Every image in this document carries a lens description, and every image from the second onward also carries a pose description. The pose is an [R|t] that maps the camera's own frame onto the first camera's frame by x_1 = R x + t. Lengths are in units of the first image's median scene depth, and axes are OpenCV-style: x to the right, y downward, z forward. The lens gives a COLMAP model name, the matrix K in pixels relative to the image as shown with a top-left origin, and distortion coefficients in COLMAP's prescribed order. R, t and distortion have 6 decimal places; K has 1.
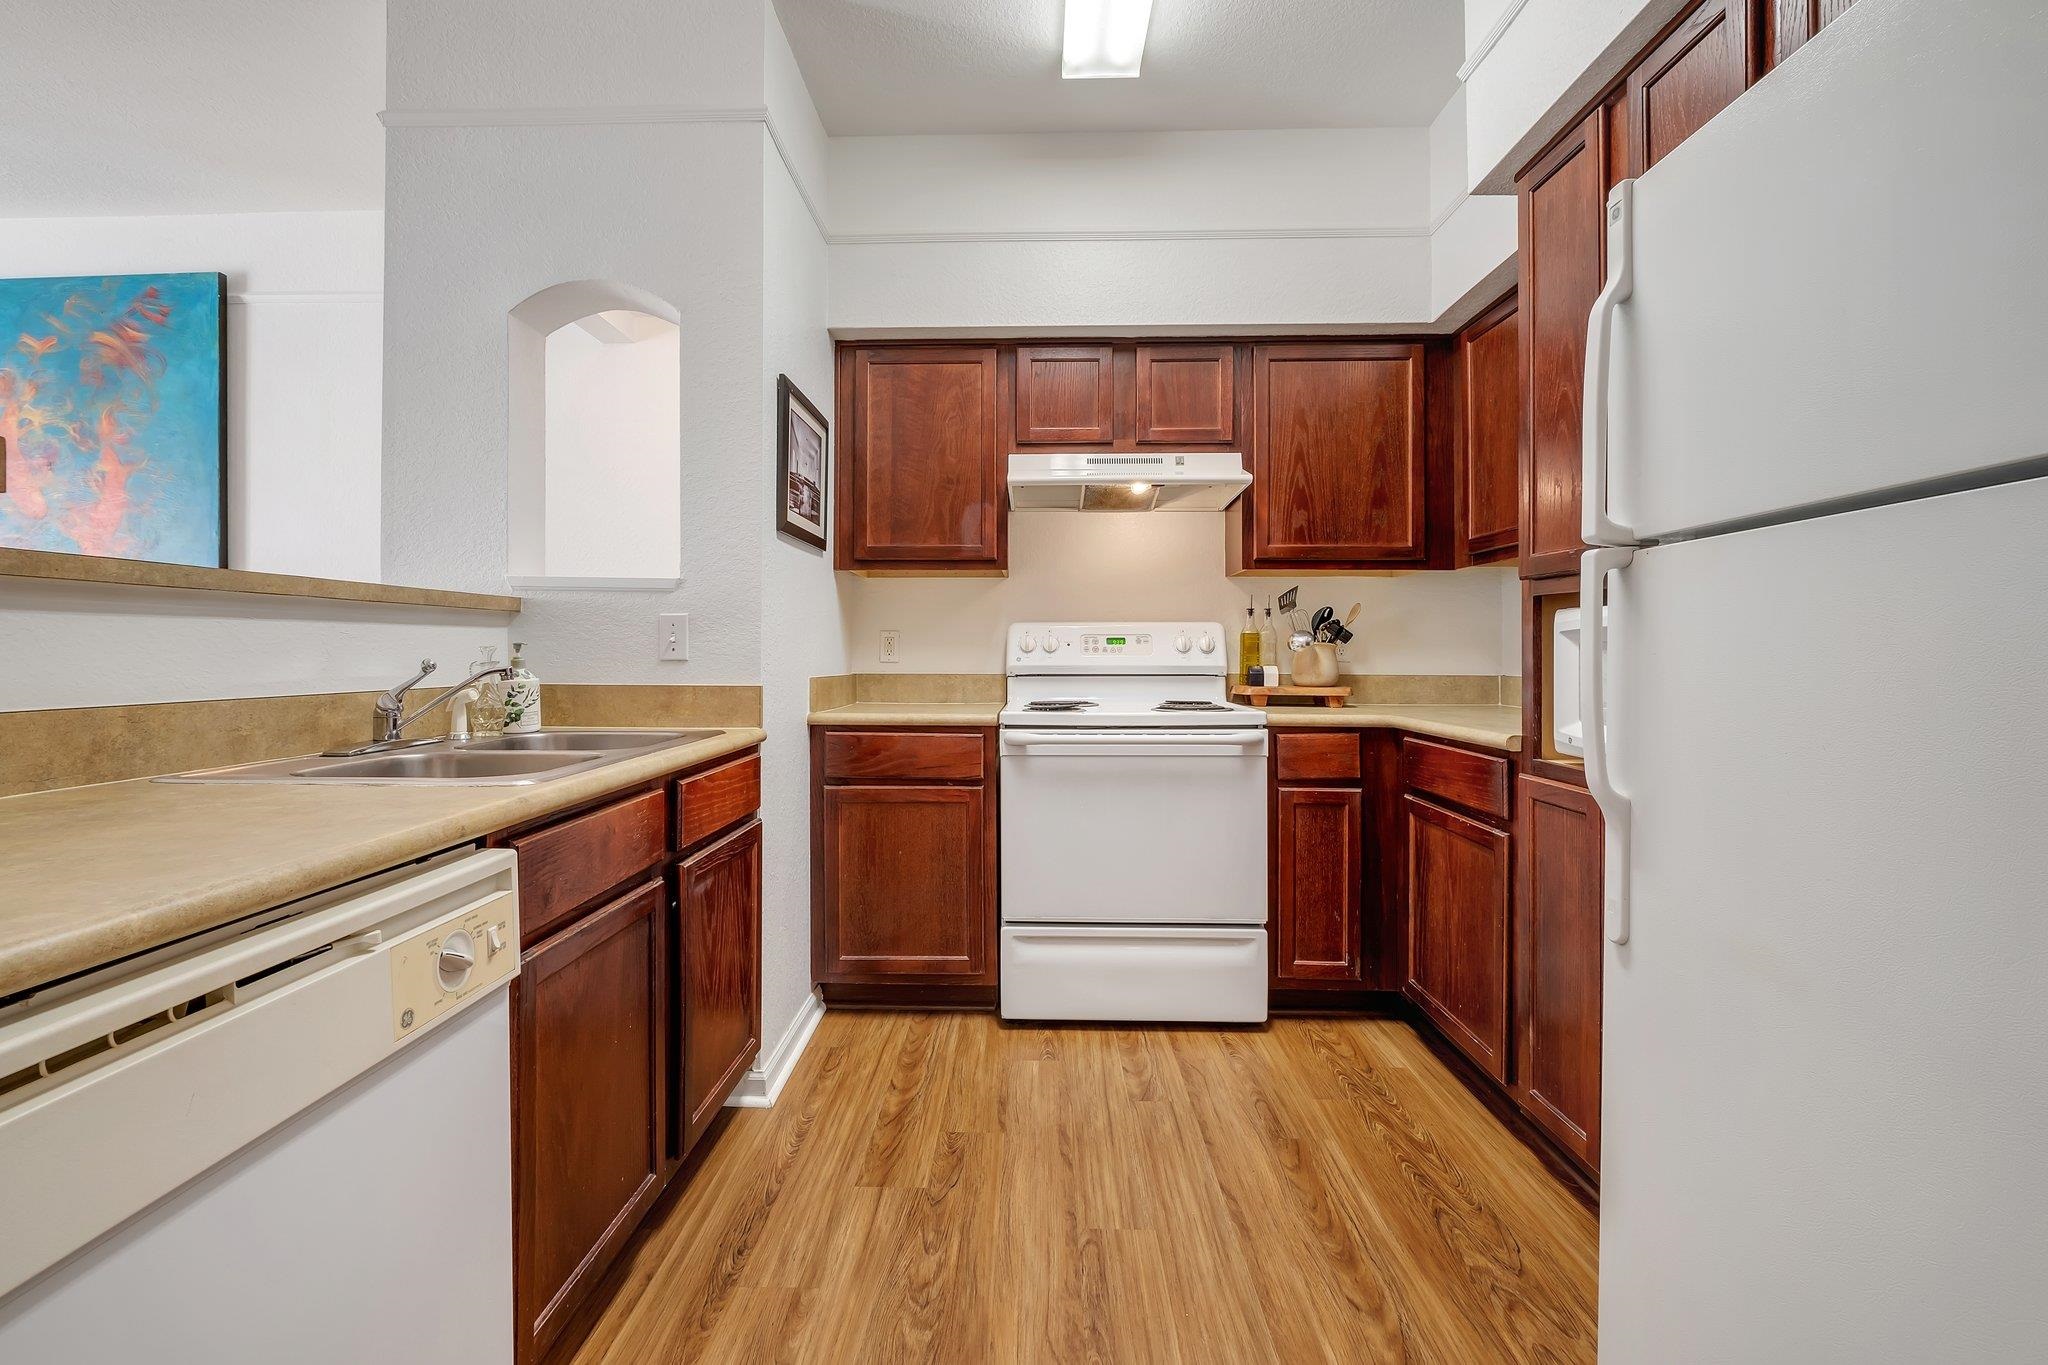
lens RADIAL K [[917.5, 0, 1002.2], [0, 917.5, 641.5], [0, 0, 1]] dist [-0.001554, -0.000036]
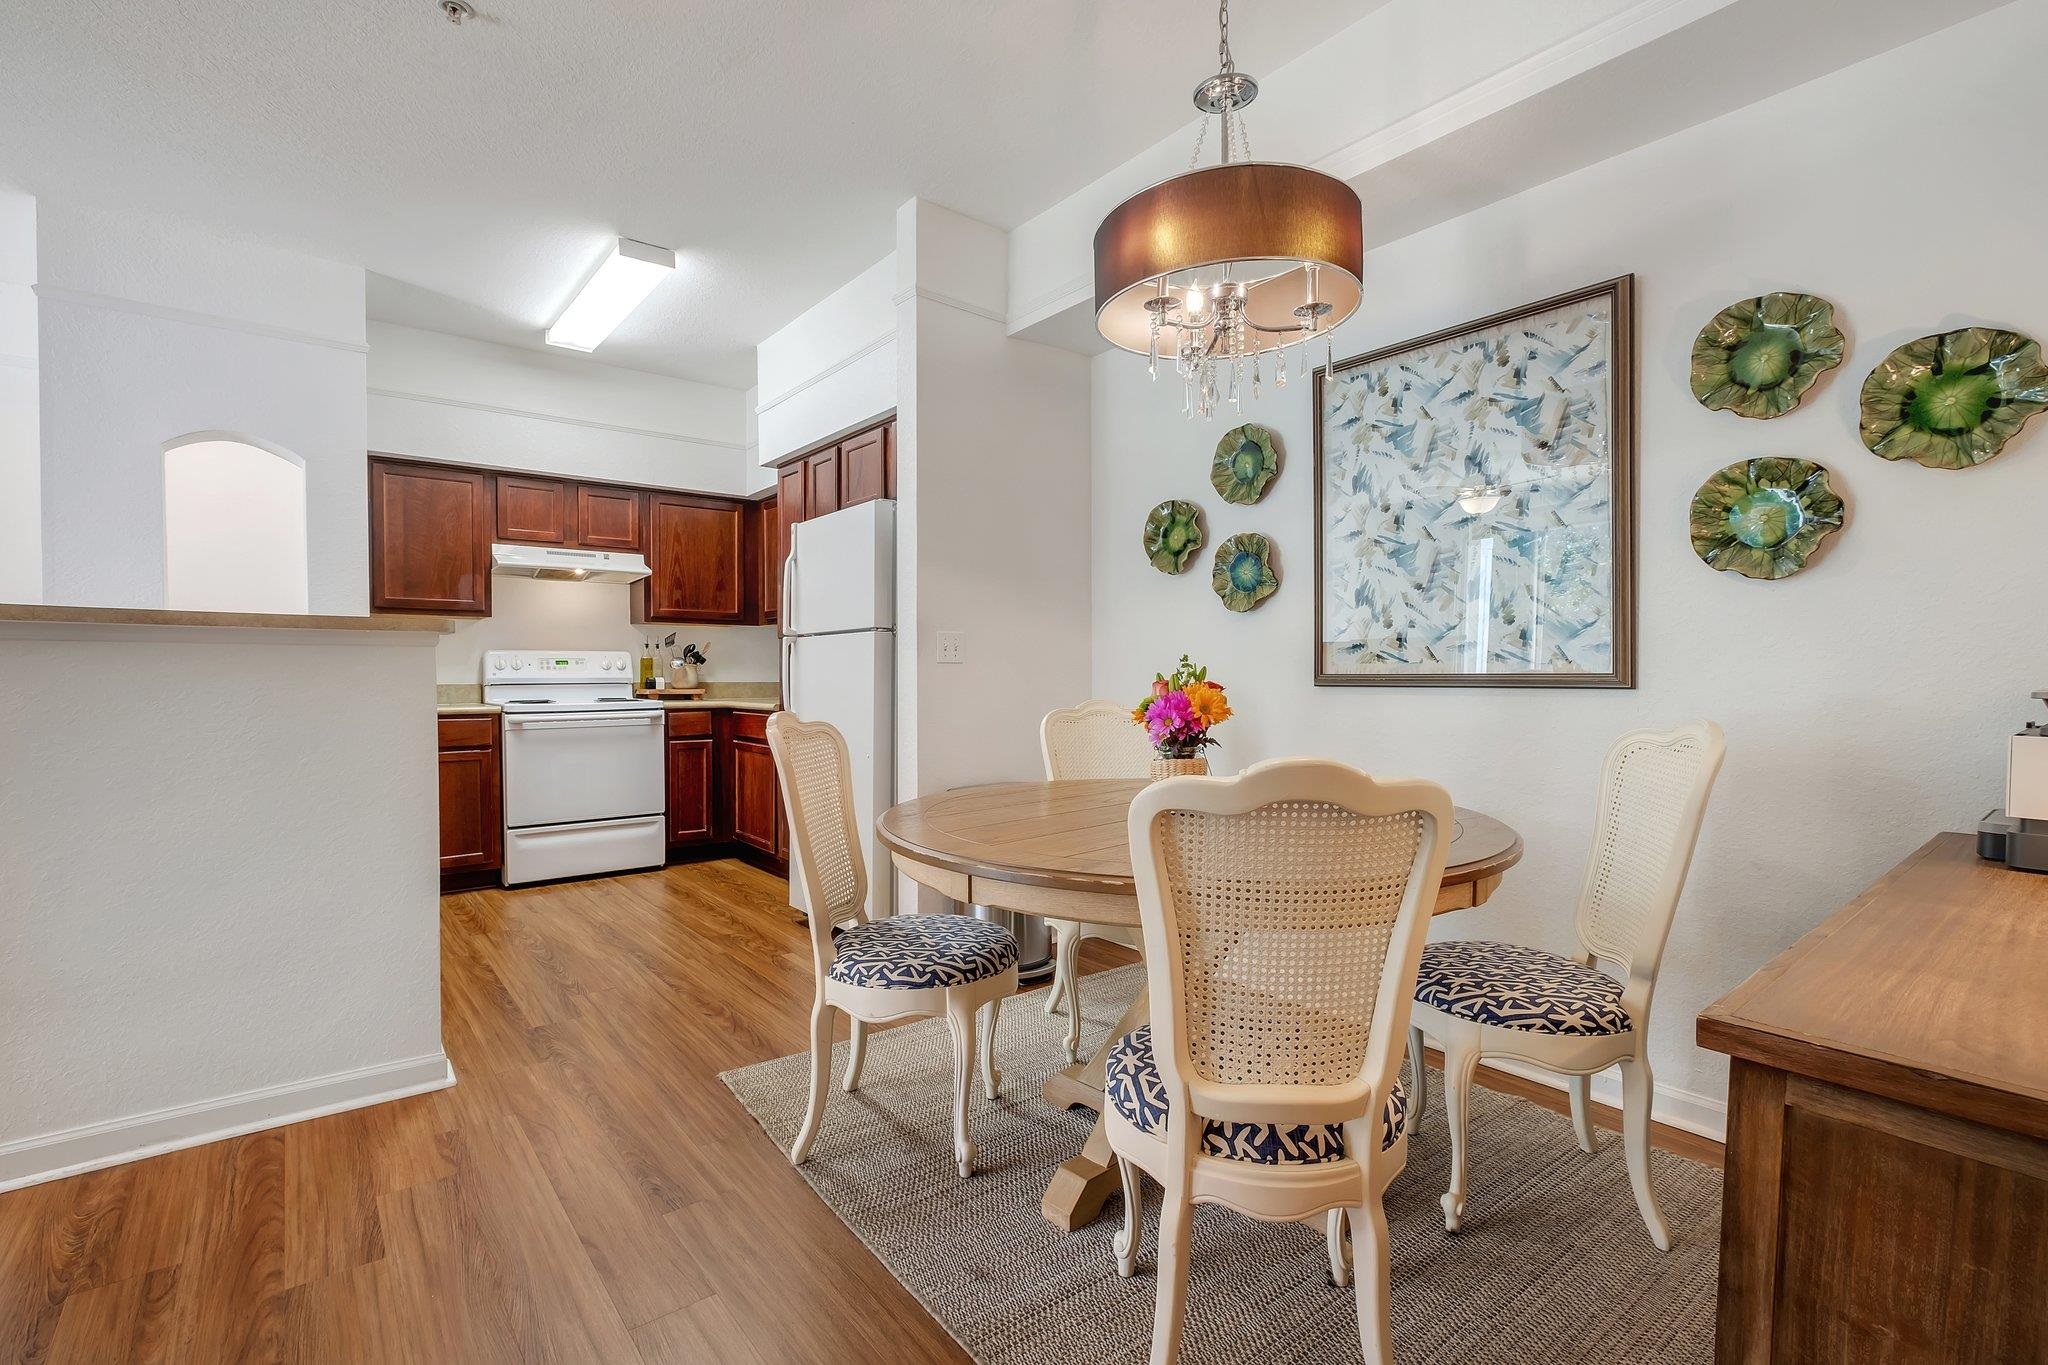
lens RADIAL K [[931.5, 0, 1016.6], [0, 931.5, 691.1], [0, 0, 1]] dist [0.000874, -0.000138]
pose [[0.762815, -0.015283, 0.646437, -0.350353], [-0.004366, 0.999576, 0.028783, -0.001185], [-0.646603, -0.024778, 0.762425, -0.822392]]
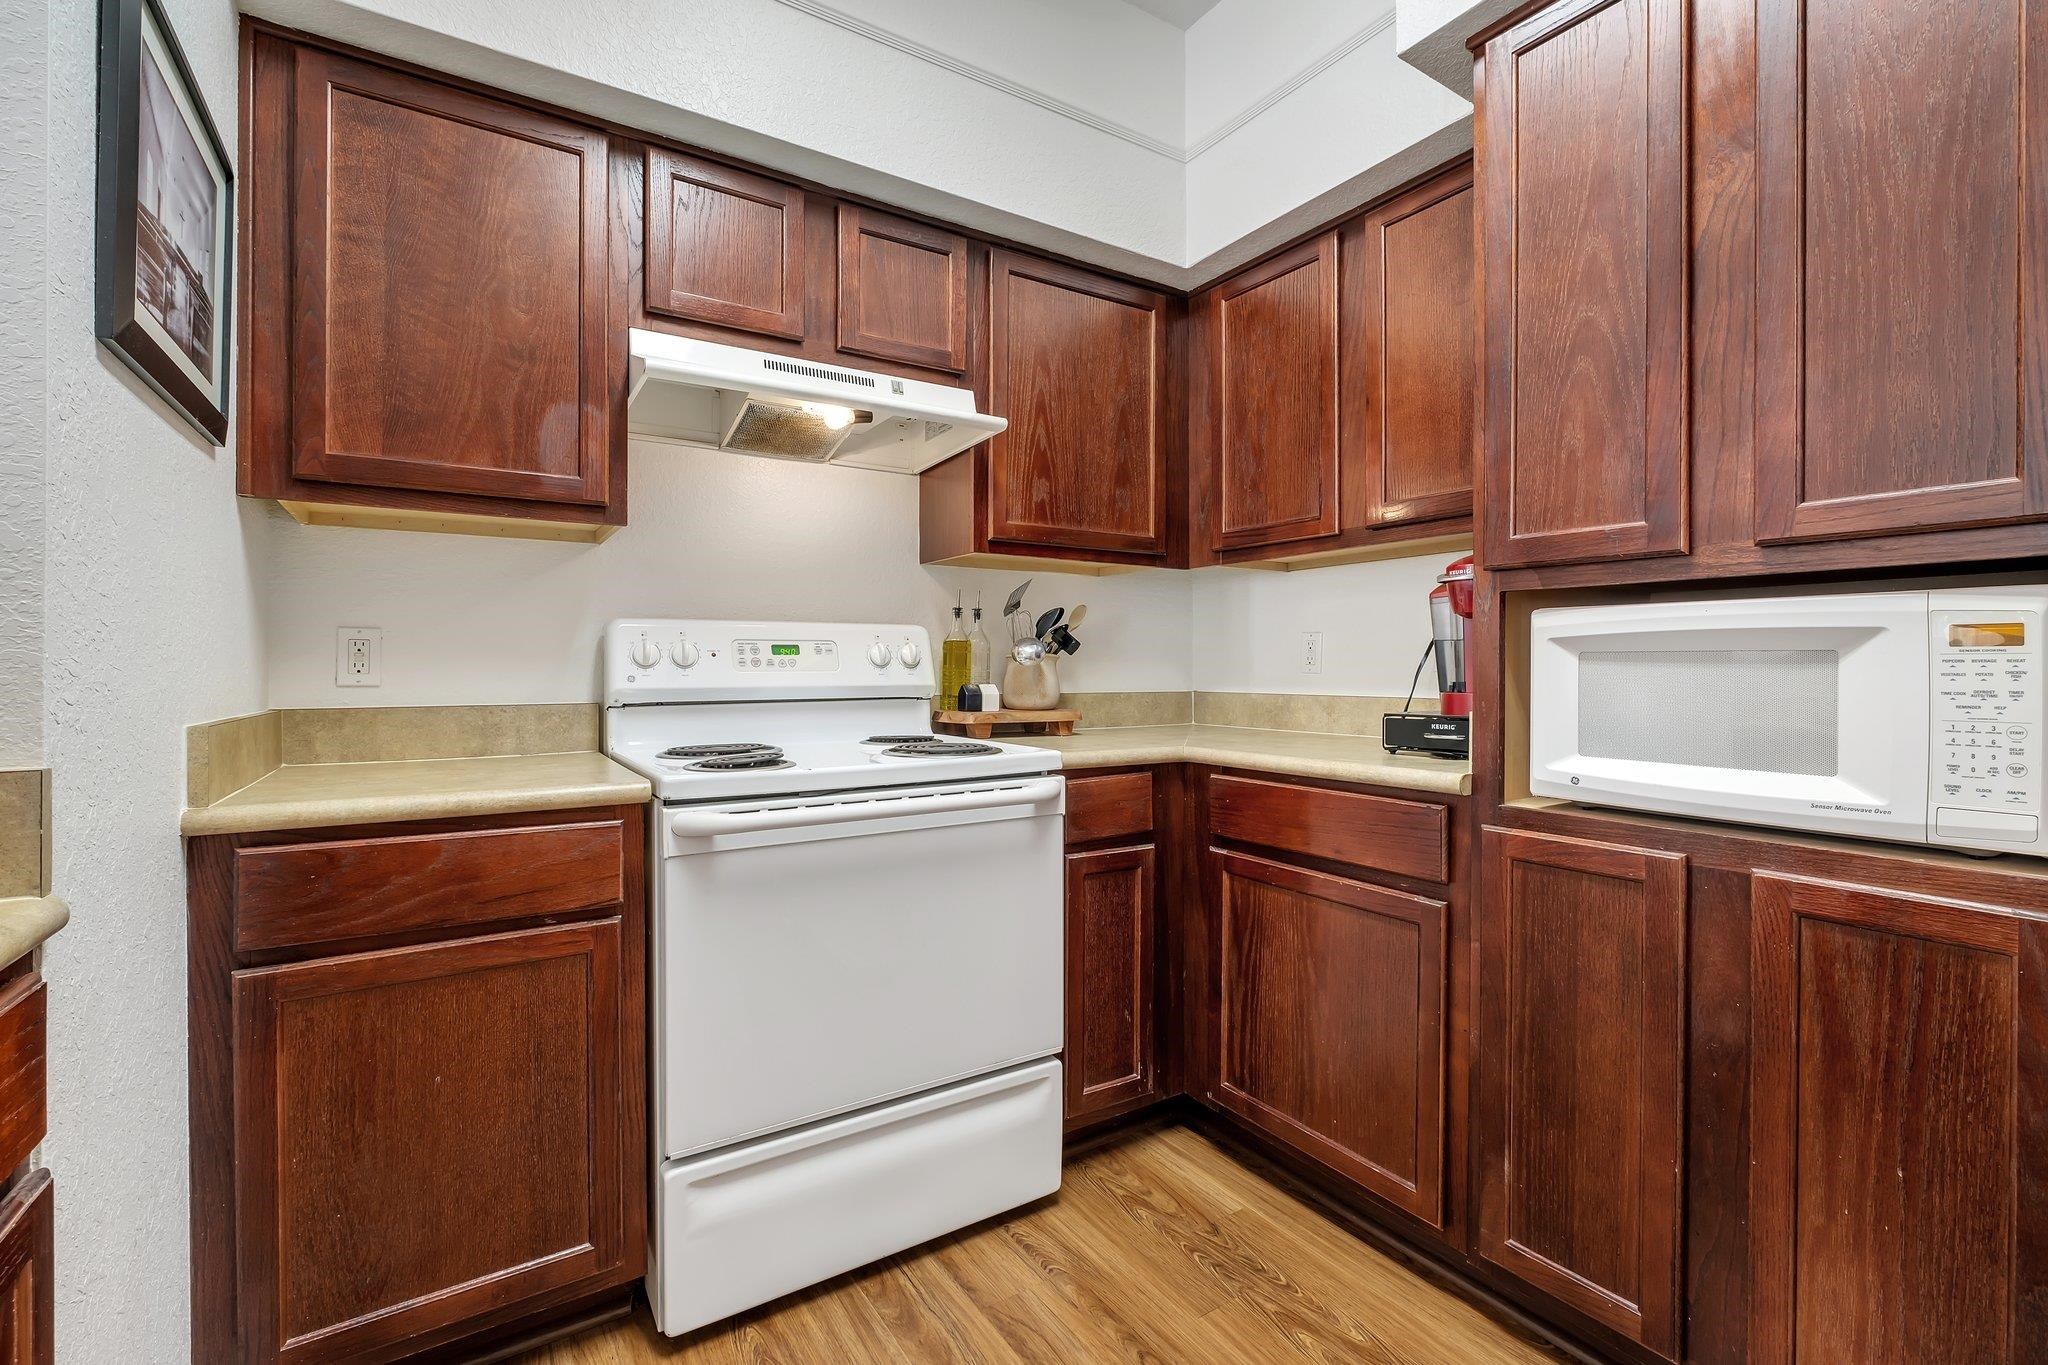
lens RADIAL K [[901.6, 0, 1012.4], [0, 901.6, 663.3], [0, 0, 1]] dist [-0.002937, 0.000022]
pose [[0.826558, -0.000849, 0.562851, -0.116415], [-0.004155, 0.999962, 0.007611, 0.003895], [-0.562836, -0.008630, 0.826523, 0.397470]]
